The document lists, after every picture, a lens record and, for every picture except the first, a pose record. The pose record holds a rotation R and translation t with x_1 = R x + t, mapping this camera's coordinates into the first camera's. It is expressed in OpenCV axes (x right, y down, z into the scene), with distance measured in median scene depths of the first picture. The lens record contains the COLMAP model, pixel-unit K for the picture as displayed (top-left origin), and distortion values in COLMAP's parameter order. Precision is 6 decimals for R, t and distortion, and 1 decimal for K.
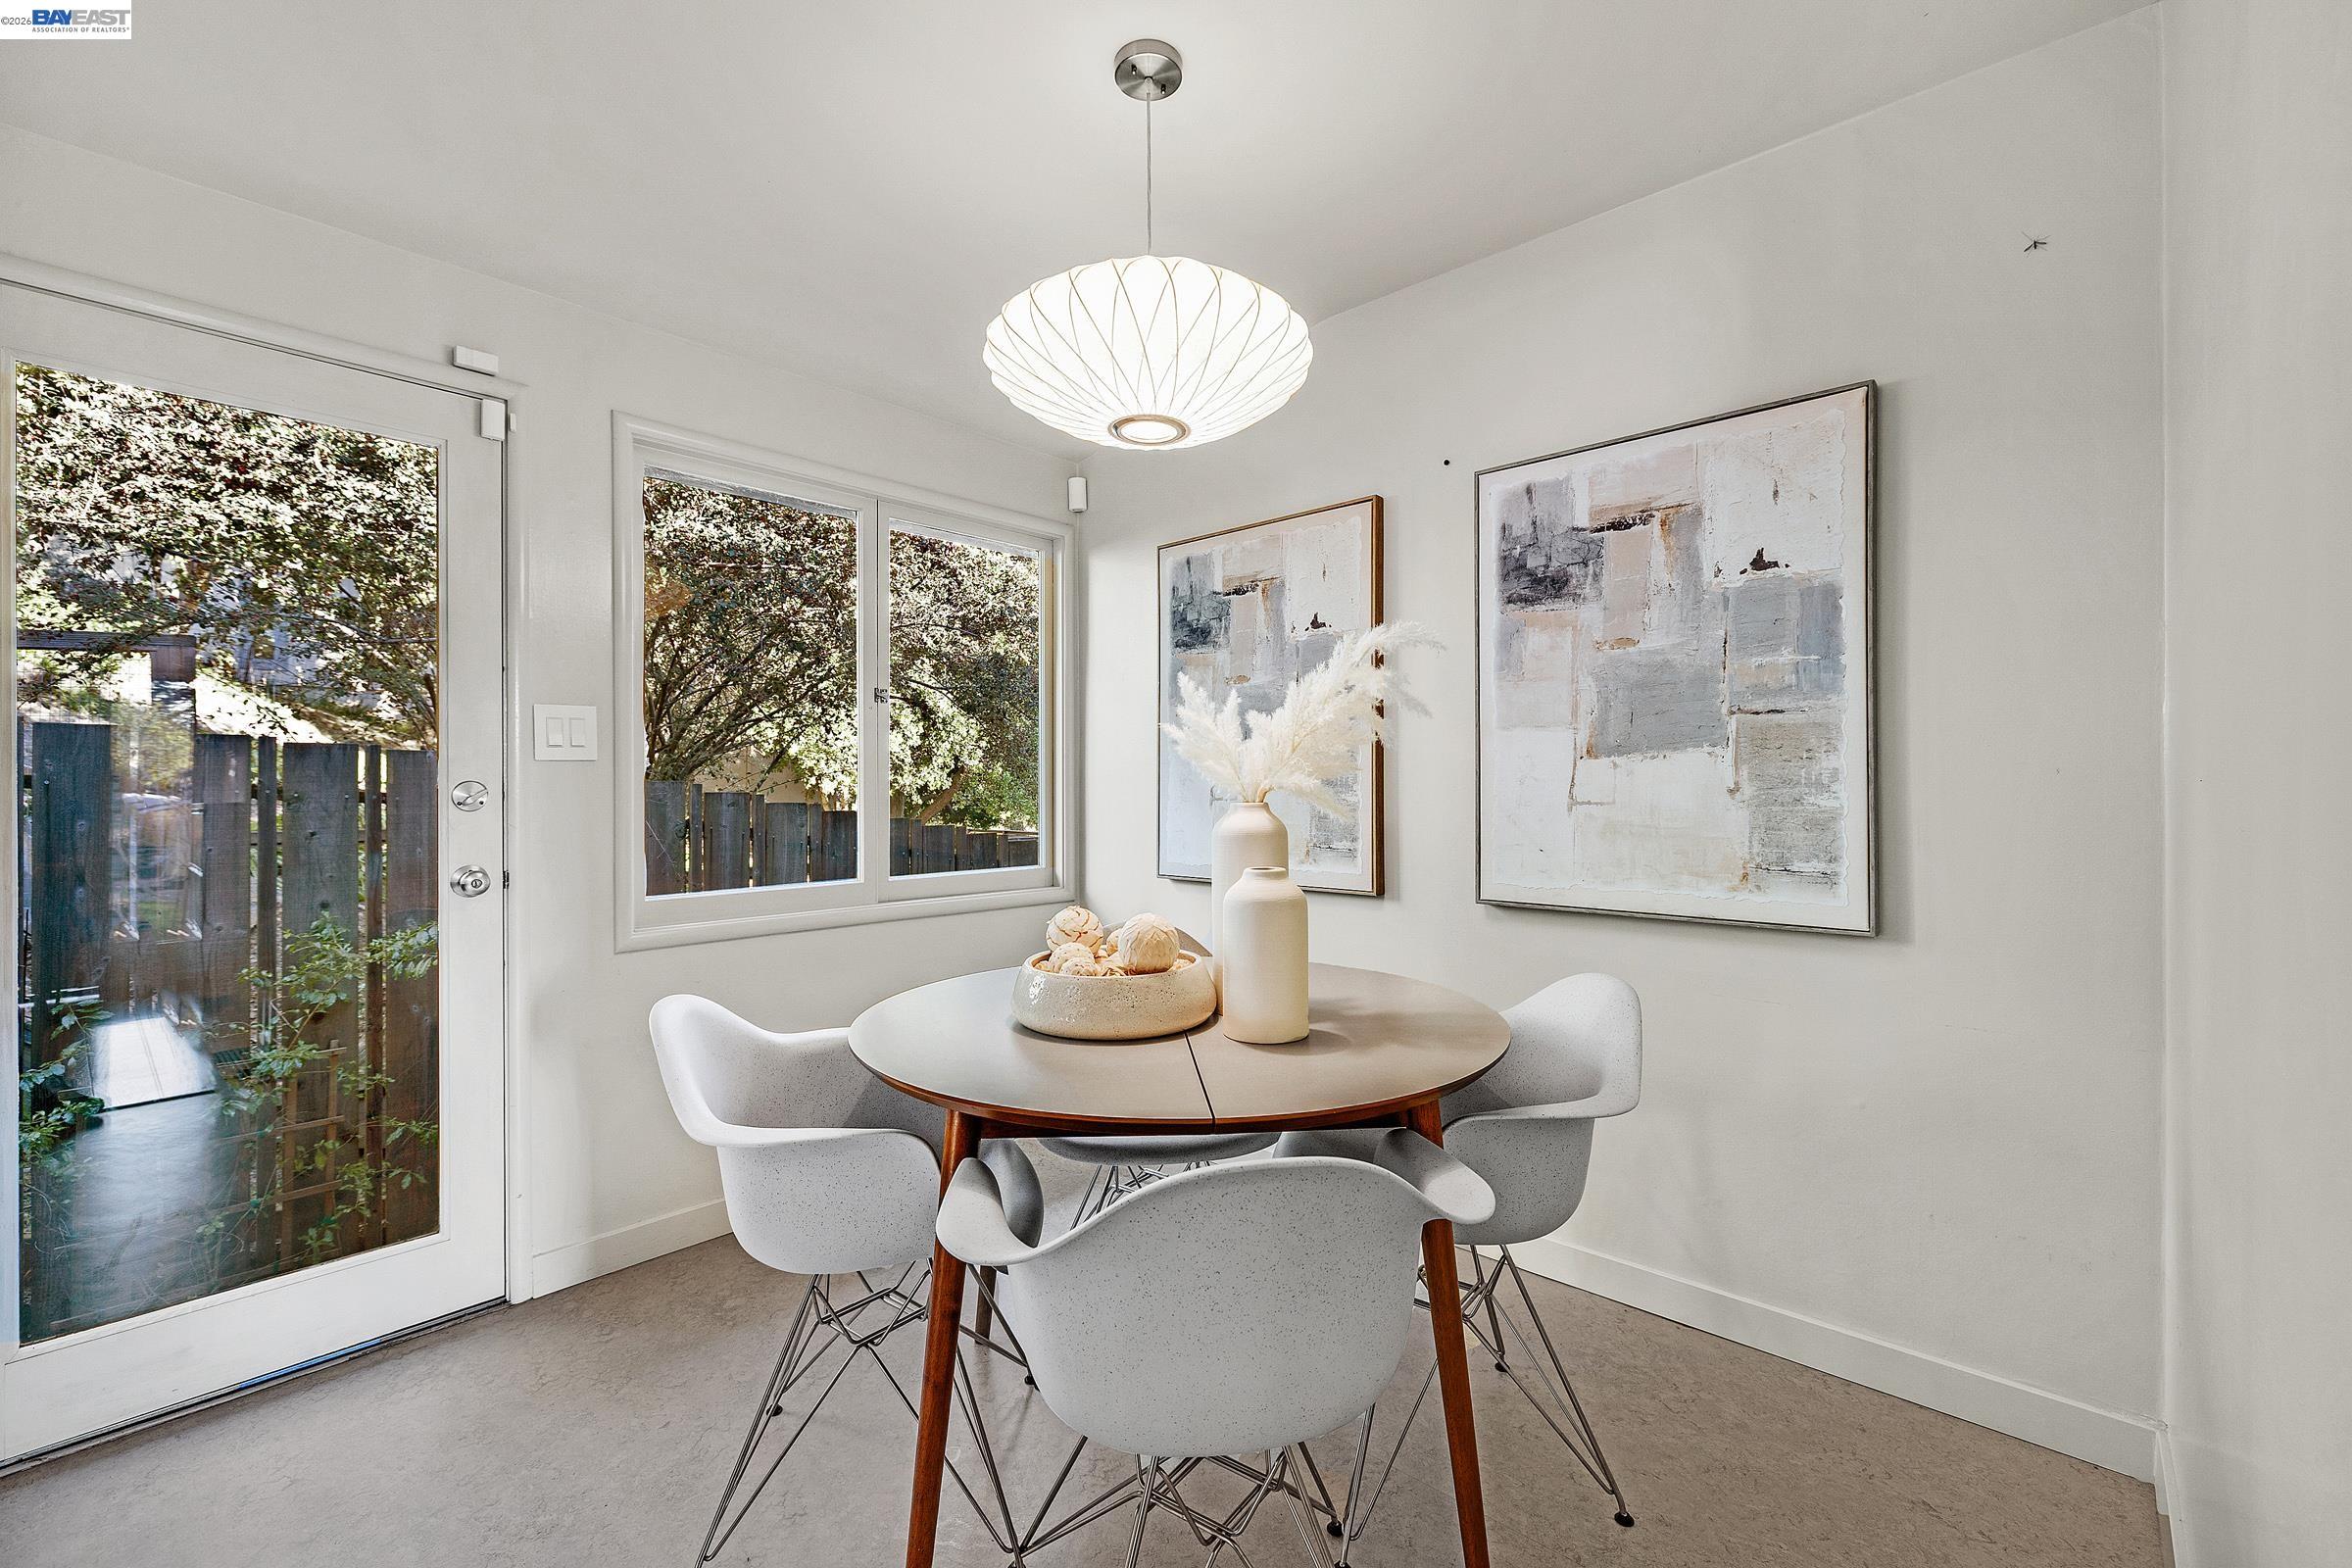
lens RADIAL K [[989.4, 0, 1192.7], [0, 989.4, 780.4], [0, 0, 1]] dist [0.001535, 0.000439]
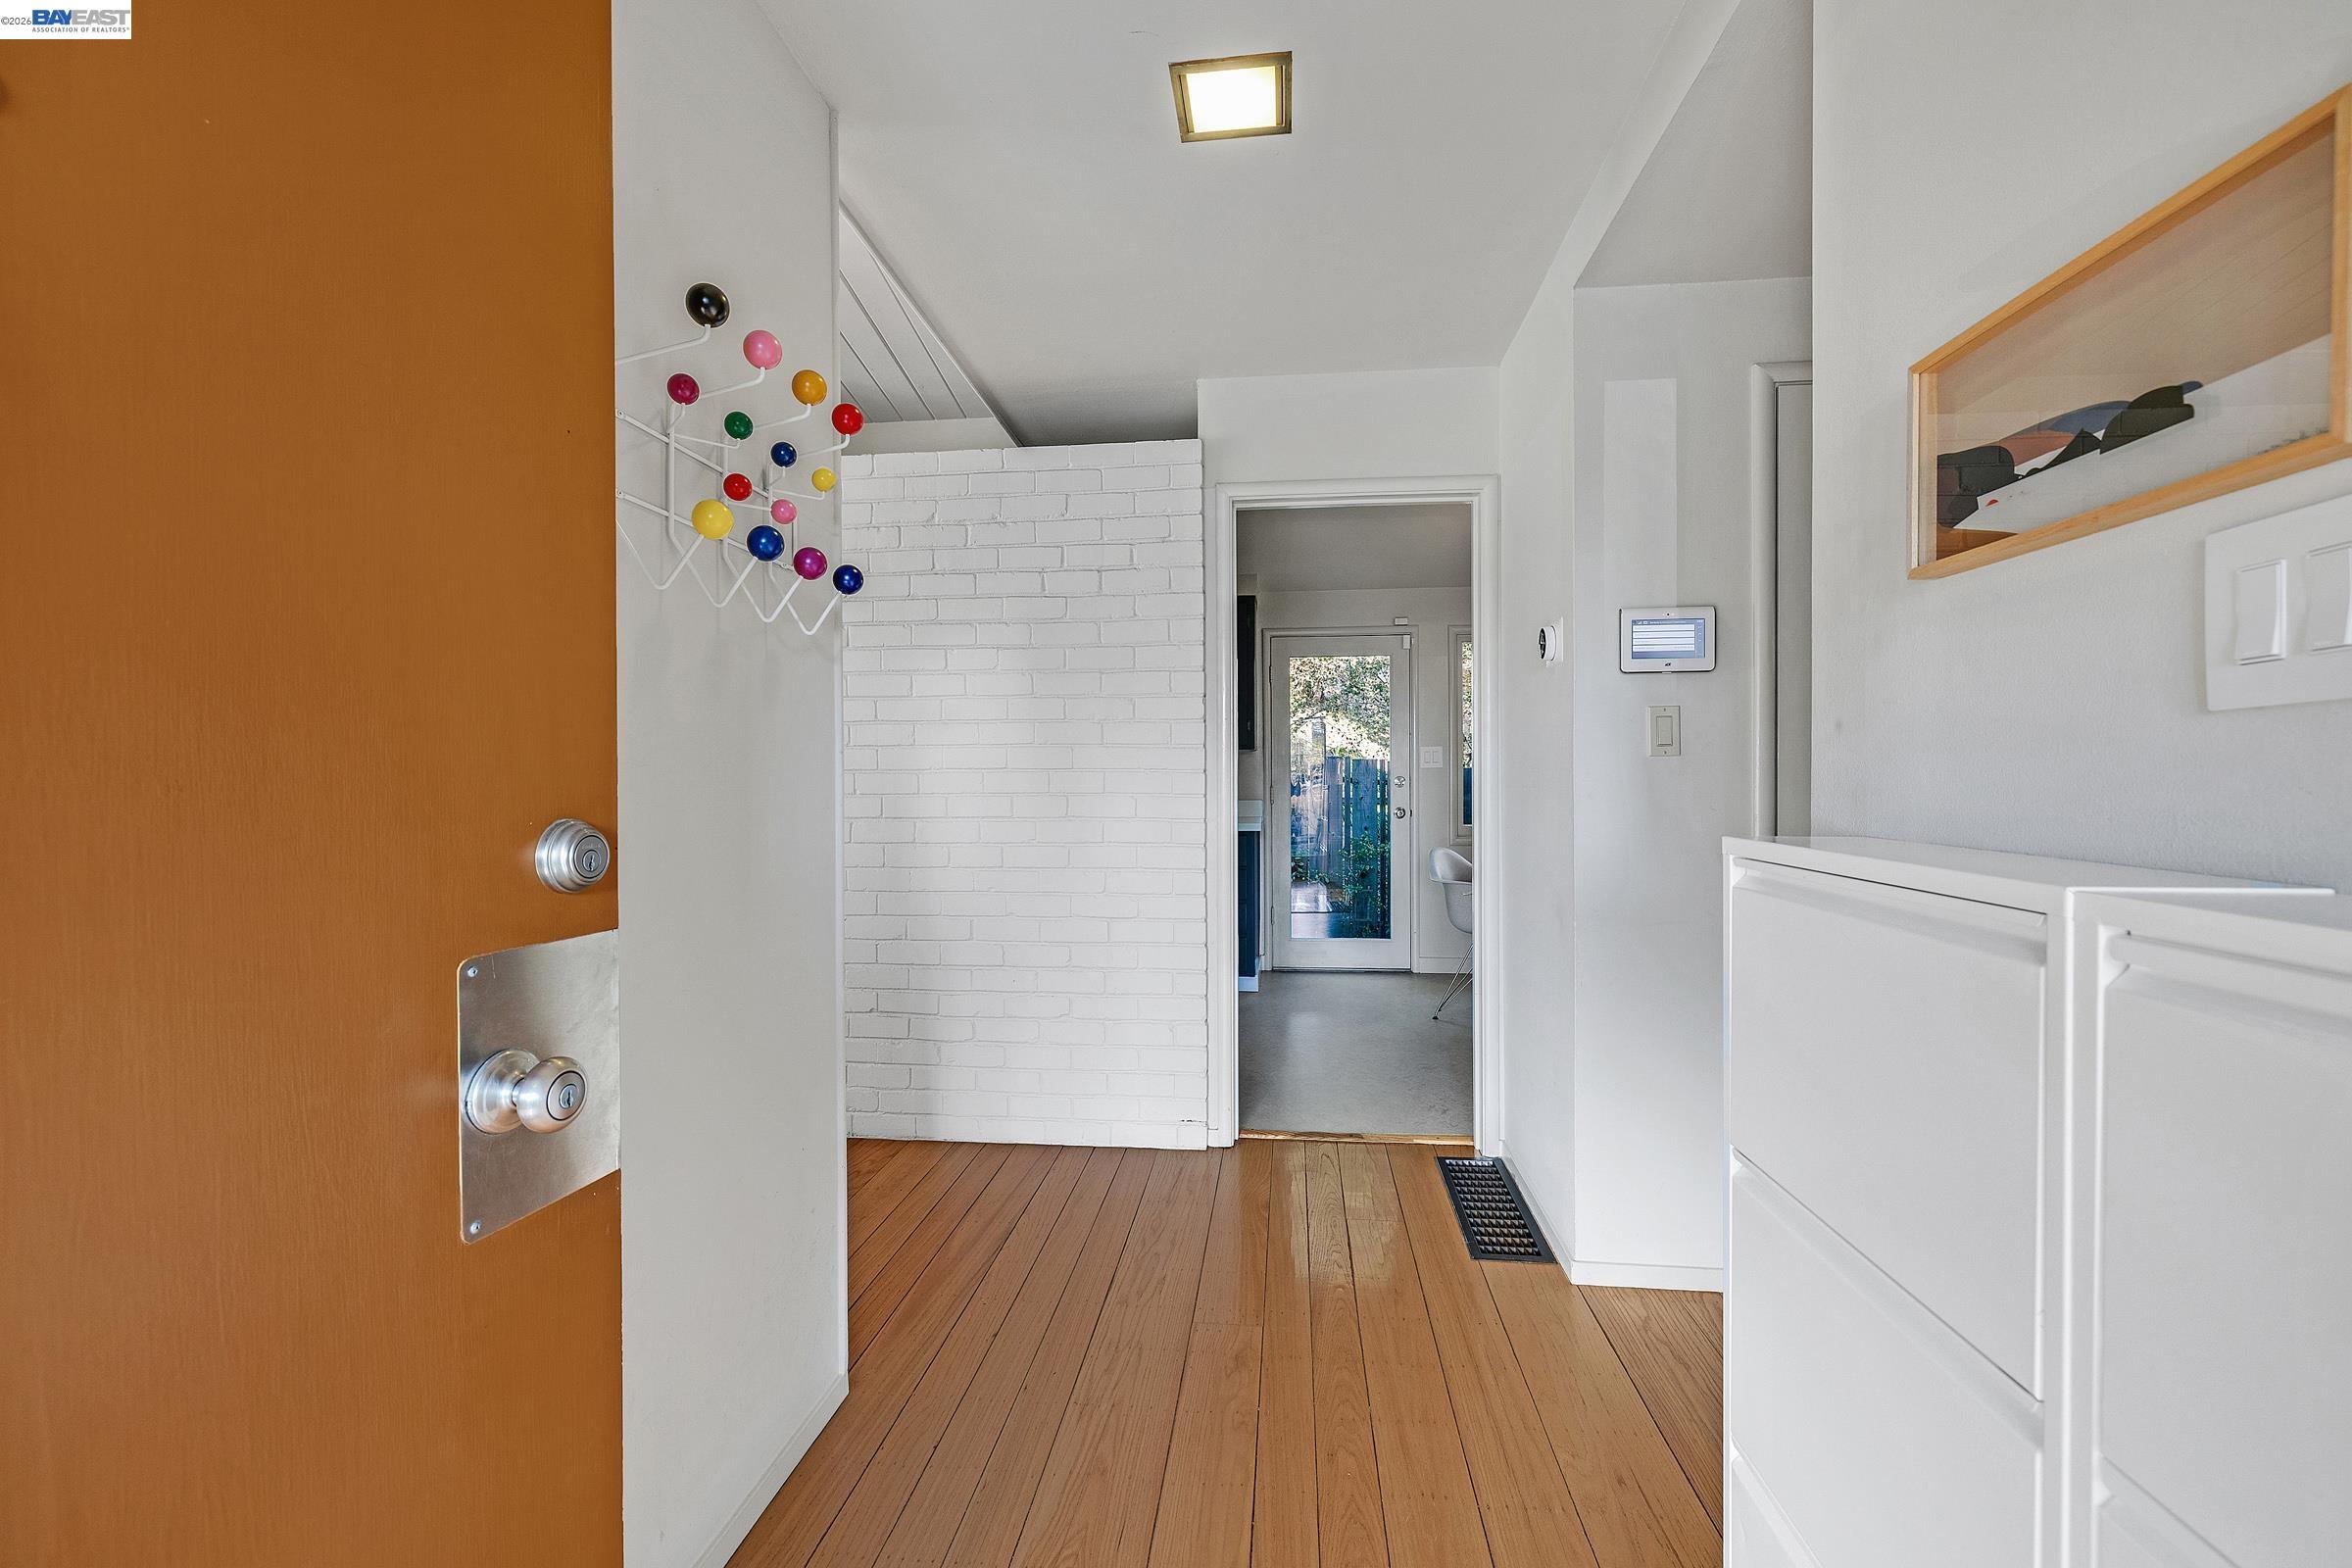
lens RADIAL K [[989.4, 0, 1177.0], [0, 989.4, 785.1], [0, 0, 1]] dist [0.001535, 0.000439]
pose [[0.593930, 0.007029, -0.804486, 1.118781], [-0.001444, 0.999970, 0.007671, 0.006398], [0.804515, -0.003394, 0.593922, -1.130589]]
